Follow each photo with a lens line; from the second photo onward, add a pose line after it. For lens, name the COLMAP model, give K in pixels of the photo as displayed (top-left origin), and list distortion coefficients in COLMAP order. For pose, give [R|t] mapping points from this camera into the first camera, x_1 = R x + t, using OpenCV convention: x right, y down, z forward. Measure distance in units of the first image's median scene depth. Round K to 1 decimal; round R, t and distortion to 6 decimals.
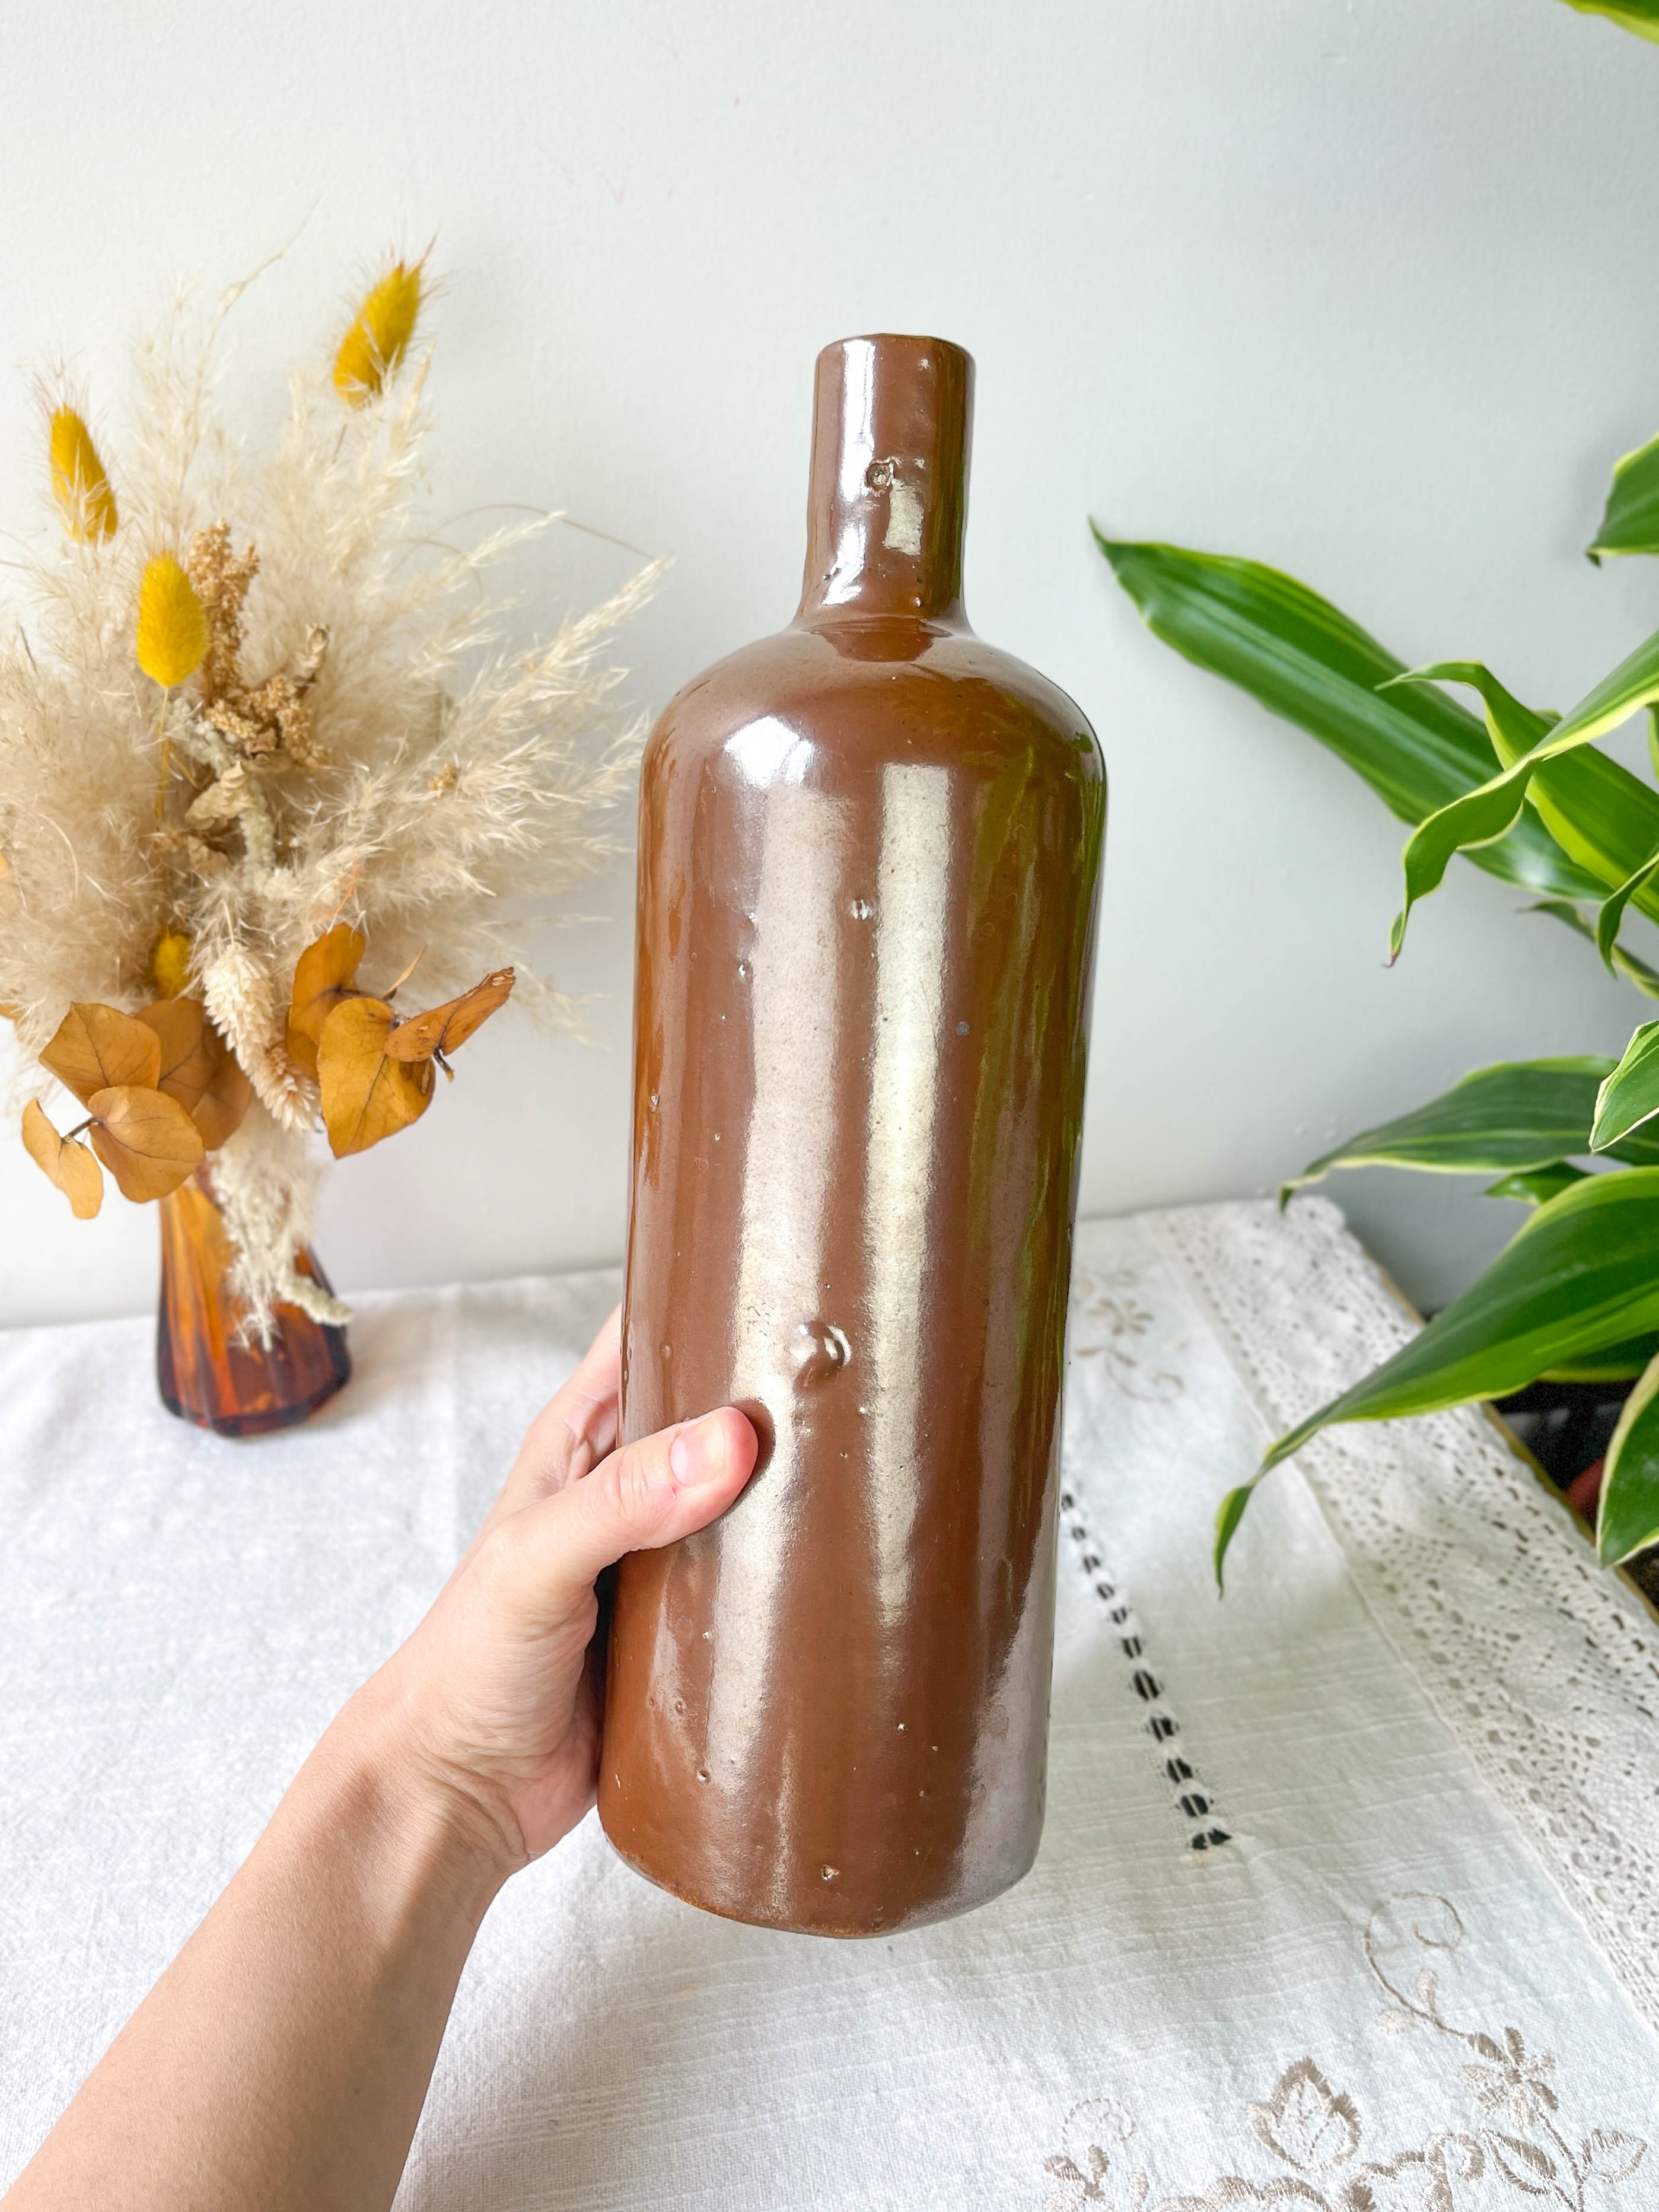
lens RADIAL K [[1681.4, 0, 727.3], [0, 1681.4, 1212.5], [0, 0, 1]] dist [-0.008182, -0.017409]
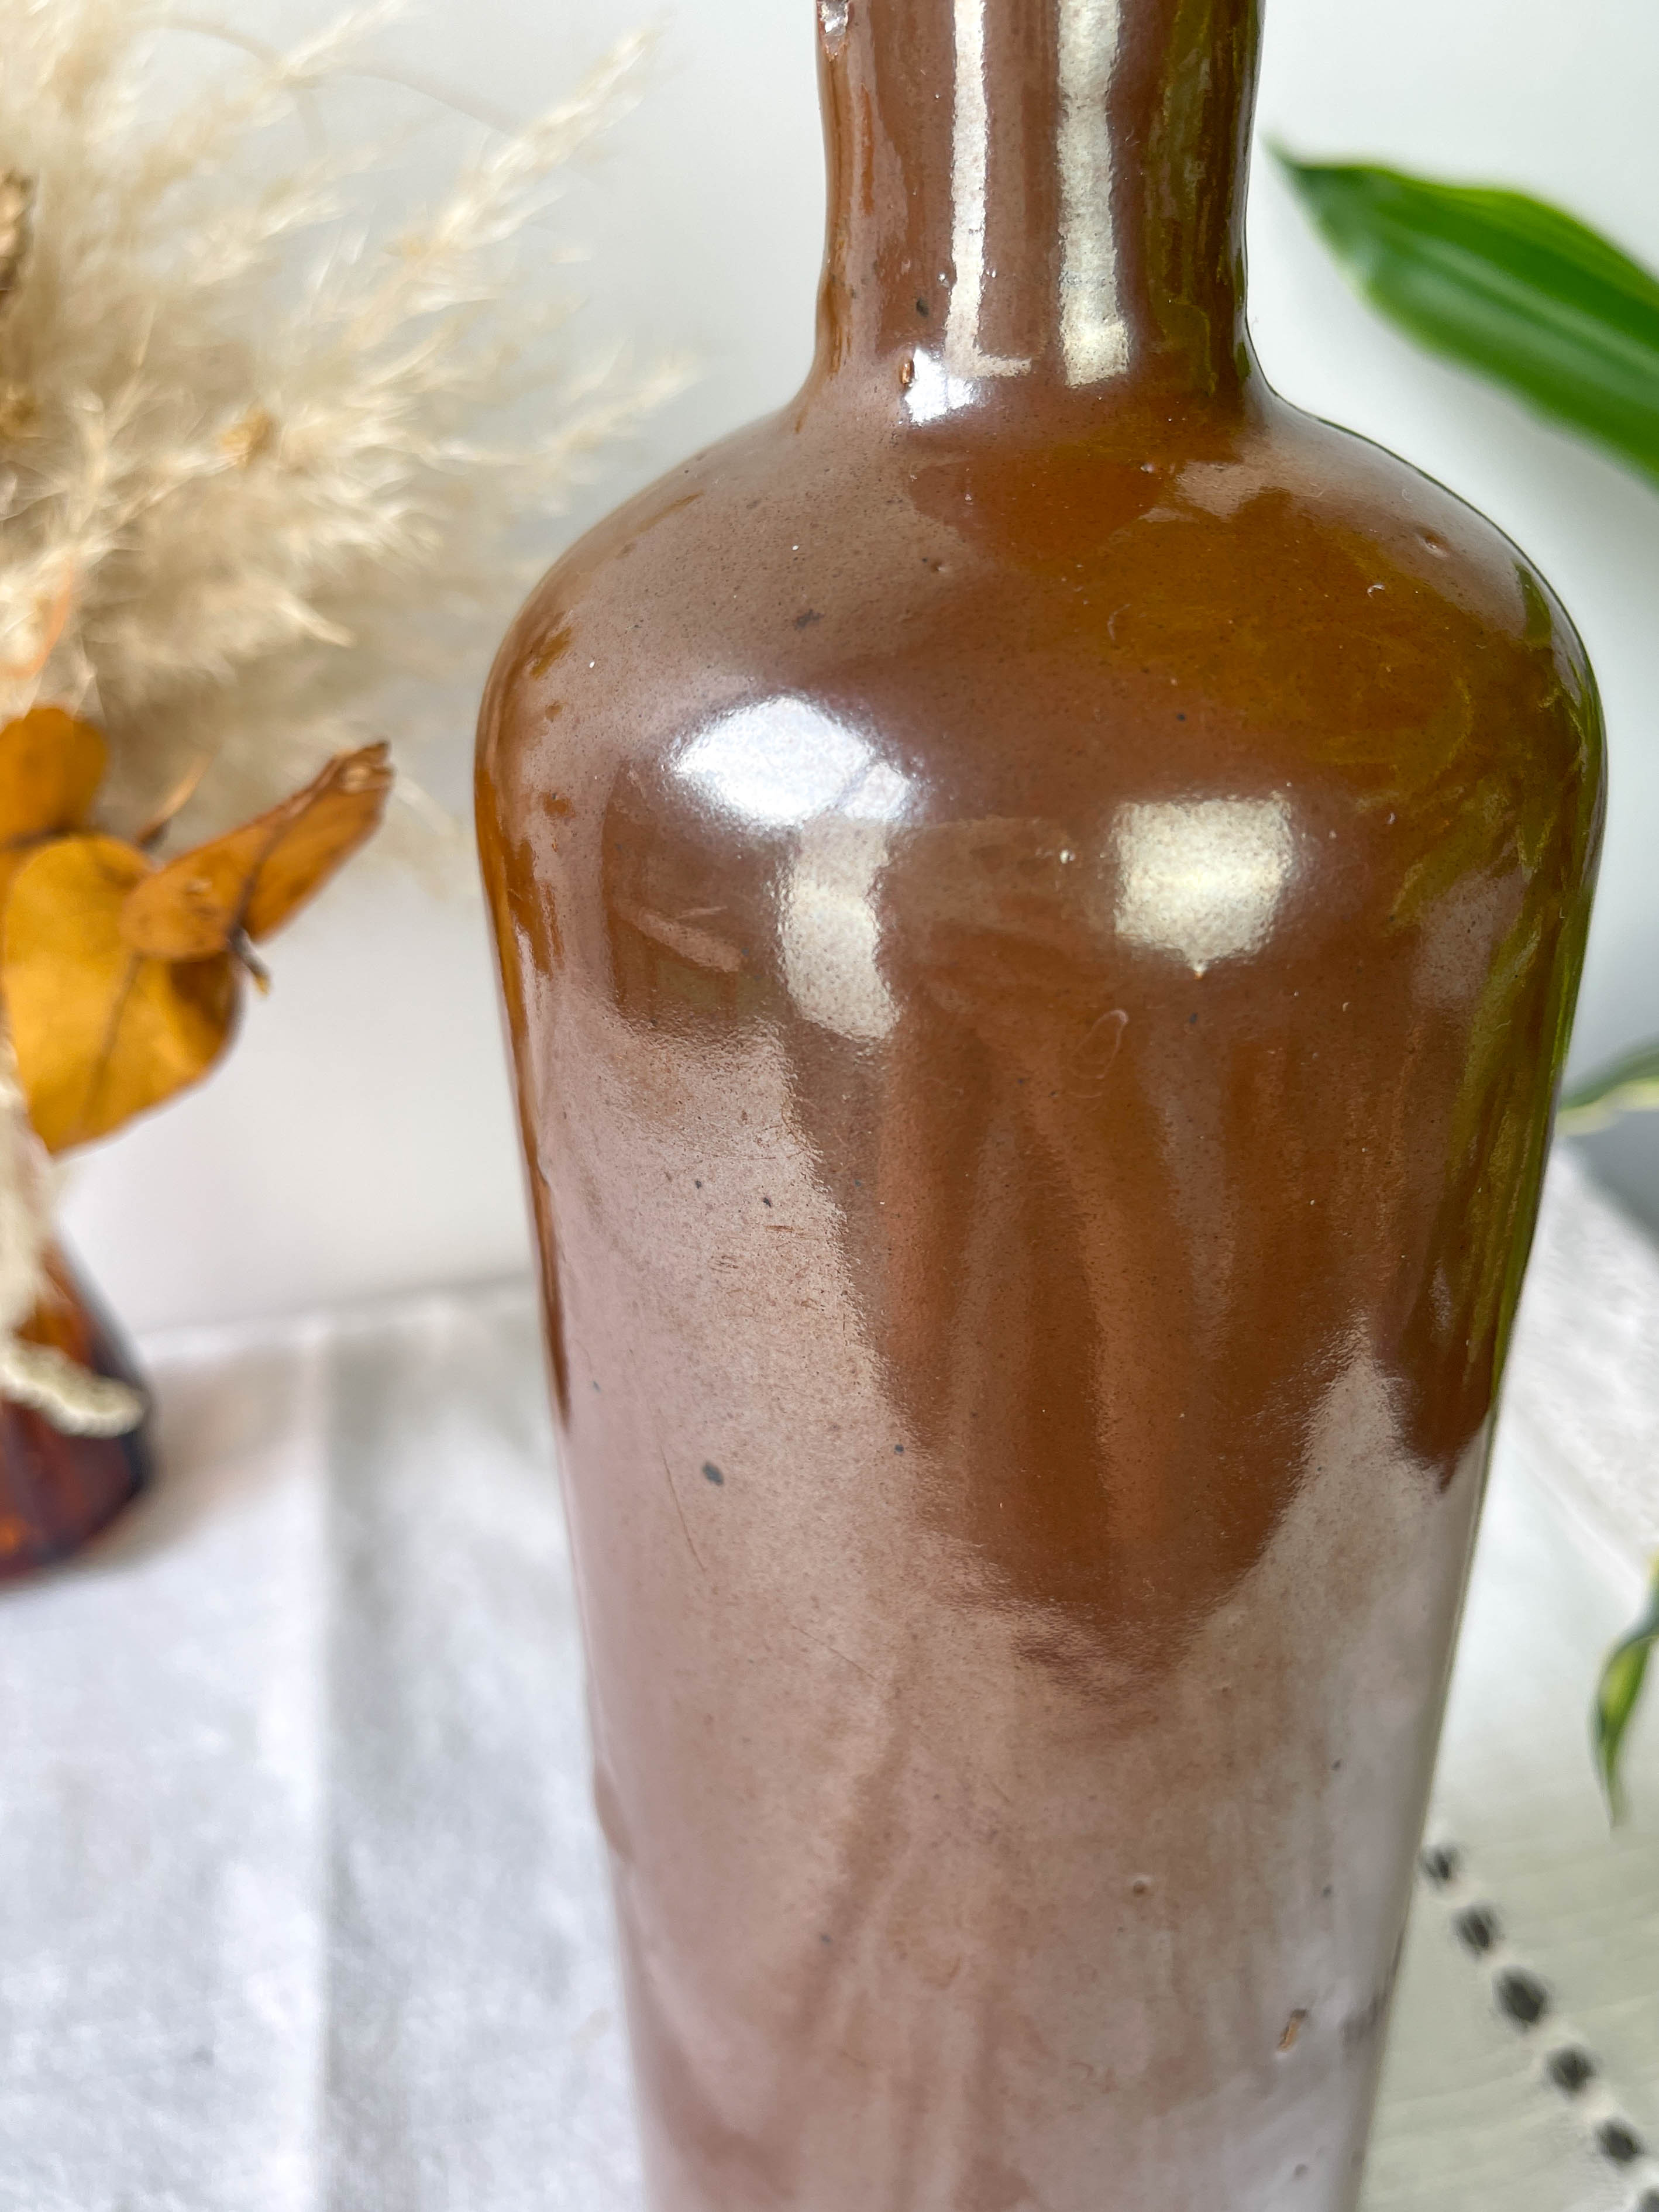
lens RADIAL K [[1833.6, 0, 811.1], [0, 1833.6, 1125.7], [0, 0, 1]] dist [-0.029064, -0.007437]
pose [[0.995396, -0.033150, 0.089936, -0.048225], [0.035027, 0.999199, -0.019366, -0.020543], [-0.089222, 0.022427, 0.995759, 0.393839]]
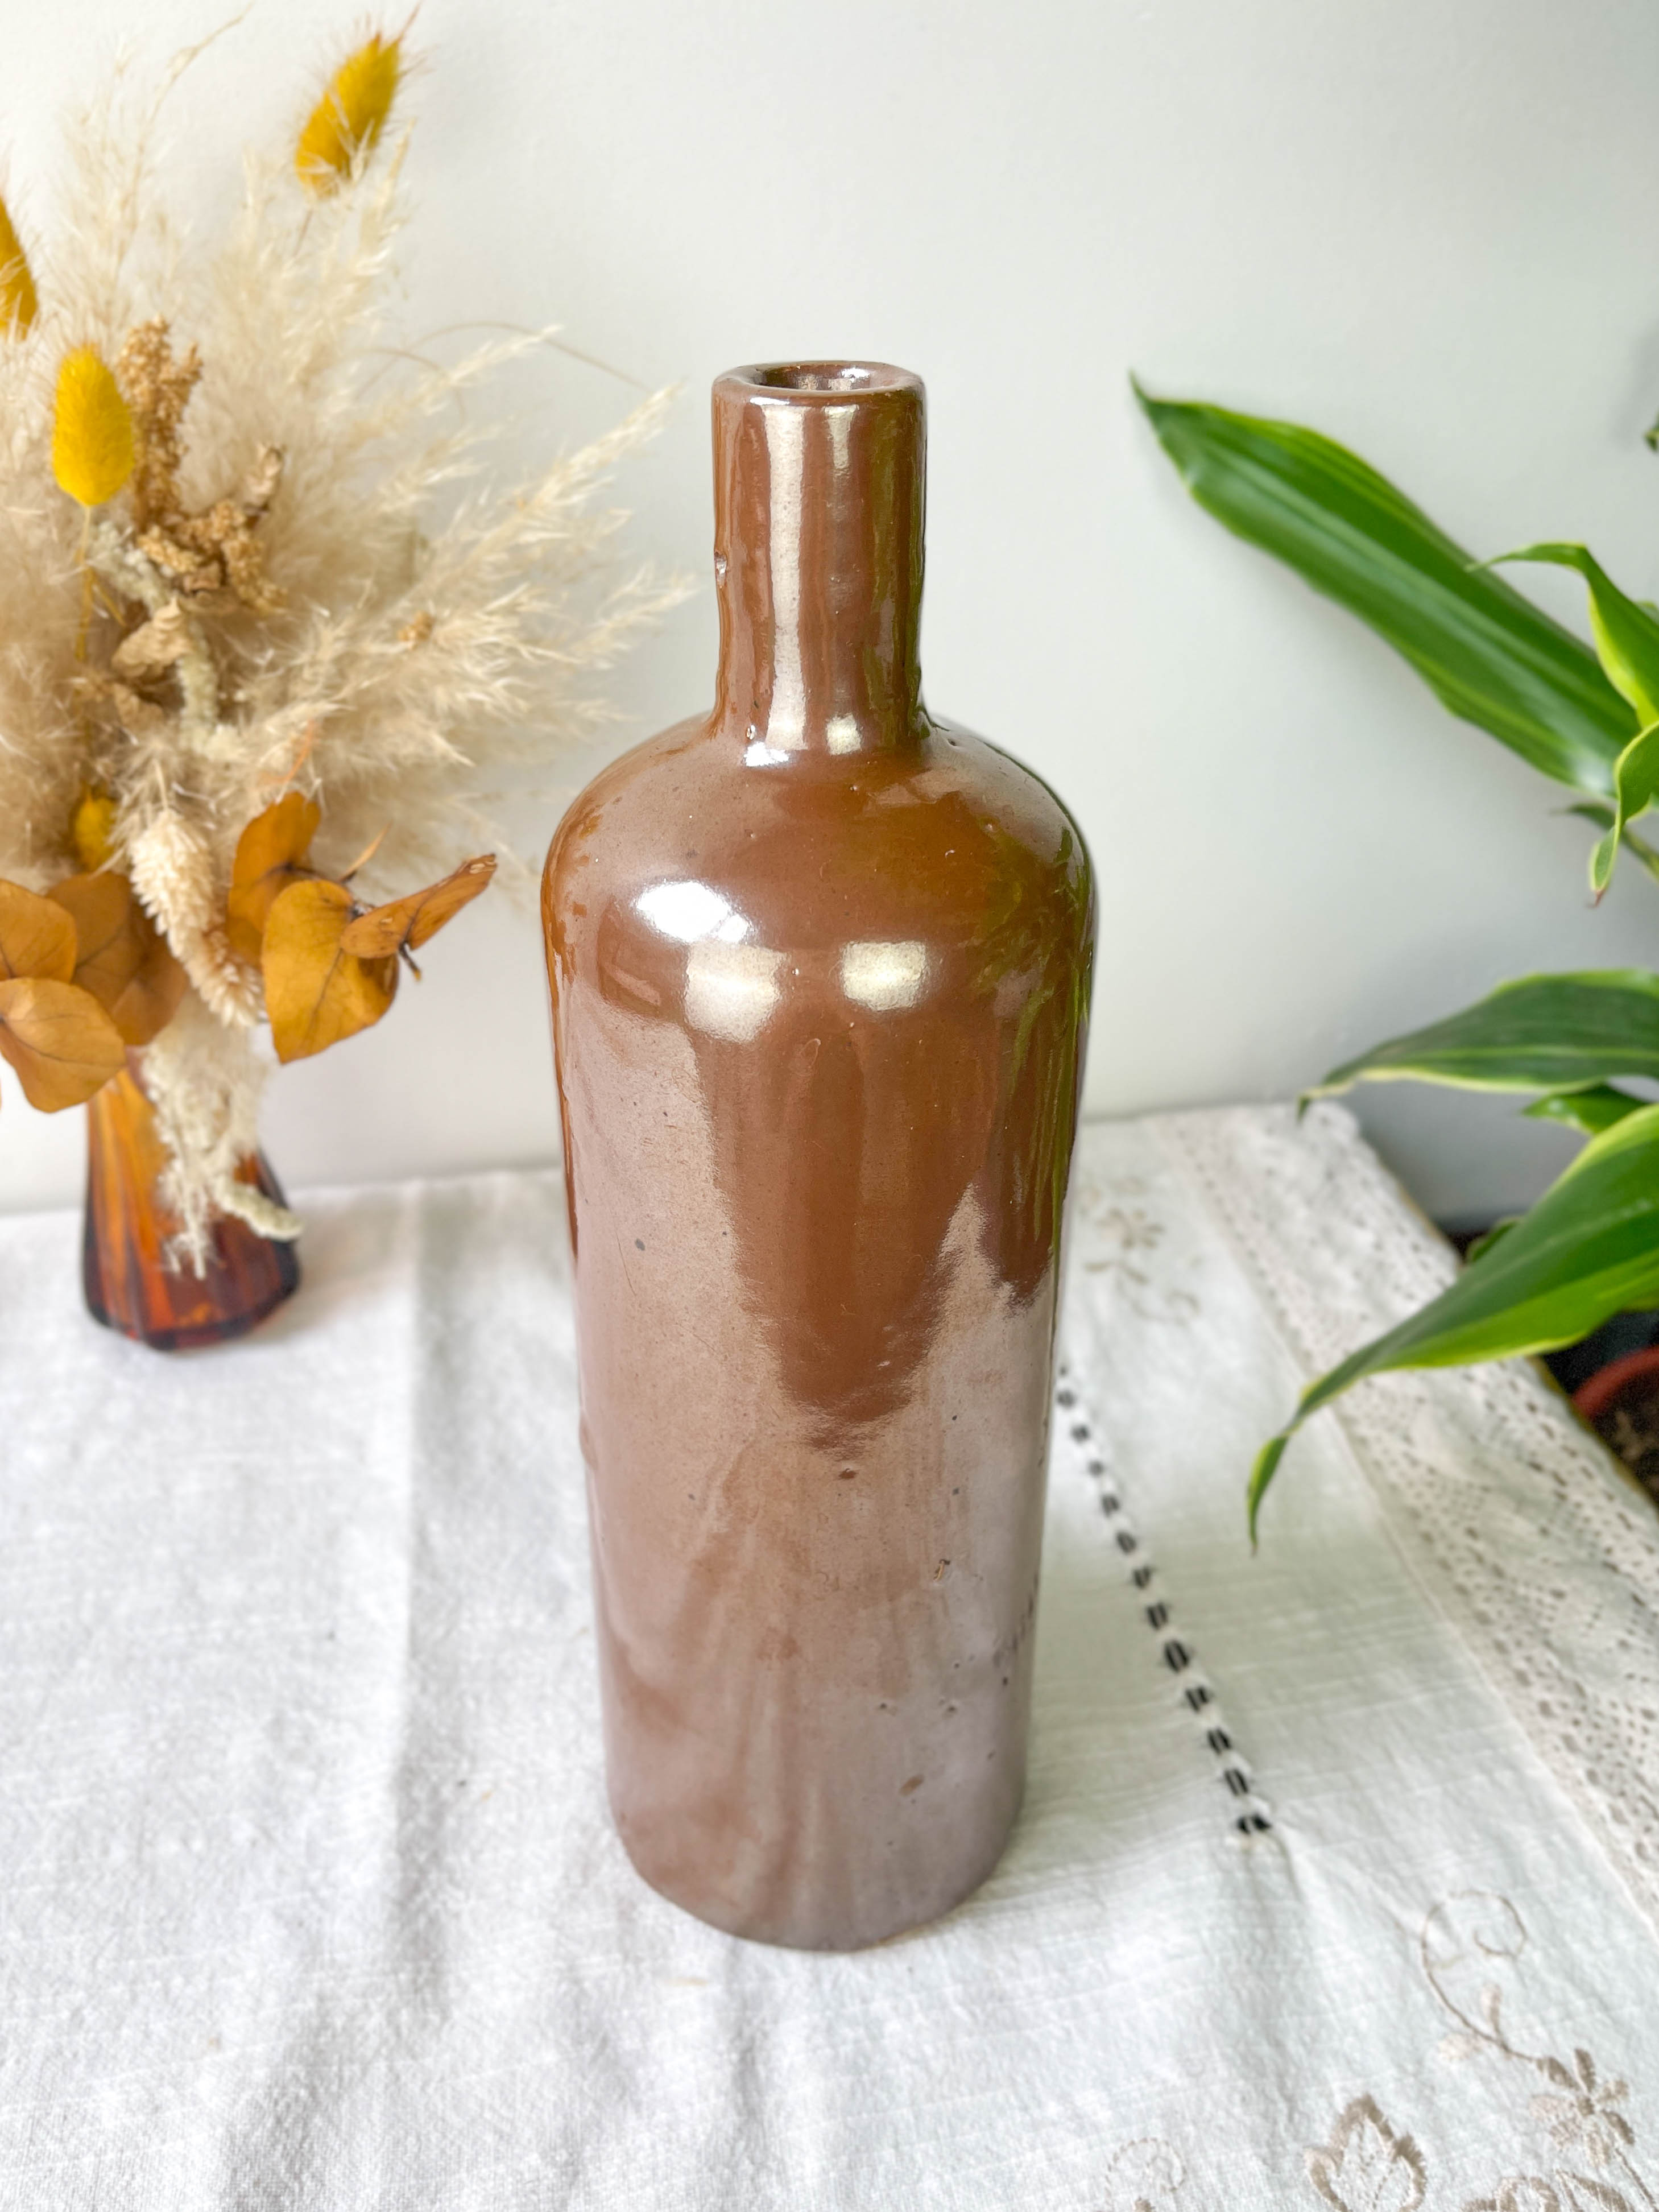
lens RADIAL K [[1681.4, 0, 795.7], [0, 1681.4, 1109.8], [0, 0, 1]] dist [-0.008182, -0.017409]
pose [[0.997836, 0.019539, 0.062780, -0.021009], [-0.020677, 0.999633, 0.017517, -0.026310], [-0.062415, -0.018777, 0.997874, 0.108231]]
